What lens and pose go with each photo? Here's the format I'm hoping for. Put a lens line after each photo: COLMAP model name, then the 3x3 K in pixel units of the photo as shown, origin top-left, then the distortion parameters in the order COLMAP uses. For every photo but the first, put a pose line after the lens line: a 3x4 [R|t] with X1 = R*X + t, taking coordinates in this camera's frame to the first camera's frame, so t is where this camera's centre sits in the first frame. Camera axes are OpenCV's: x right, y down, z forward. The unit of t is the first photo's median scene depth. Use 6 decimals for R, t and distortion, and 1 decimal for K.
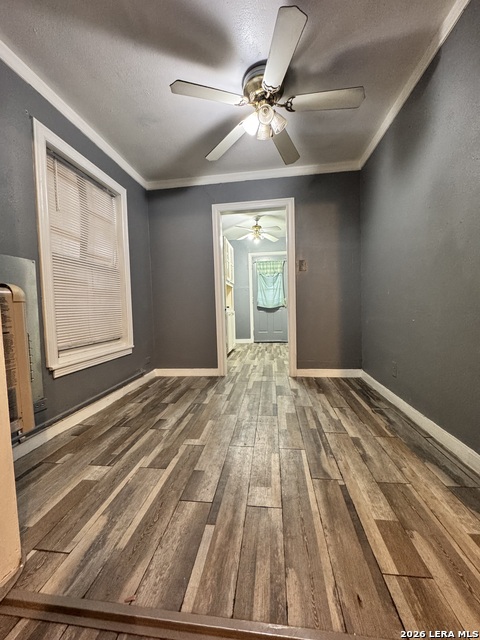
lens RADIAL K [[254.7, 0, 240.3], [0, 254.7, 320.1], [0, 0, 1]] dist [-0.003954, 0.000559]
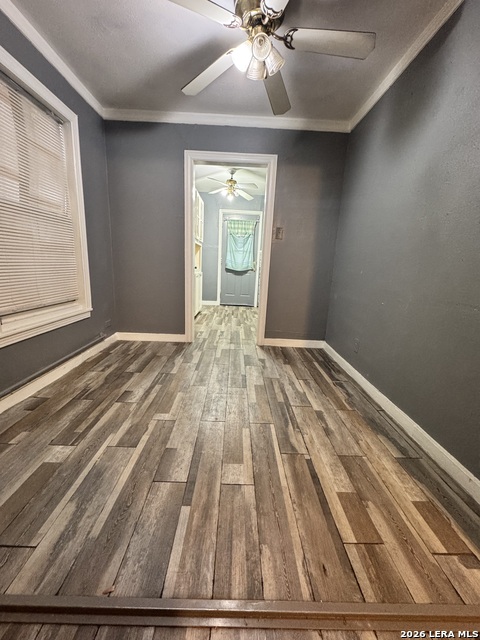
lens RADIAL K [[254.7, 0, 239.8], [0, 254.7, 319.3], [0, 0, 1]] dist [-0.003954, 0.000559]
pose [[0.987788, 0.043070, 0.149733, -0.053022], [-0.067145, 0.984886, 0.159661, -0.065408], [-0.140593, -0.167765, 0.975750, 0.058362]]
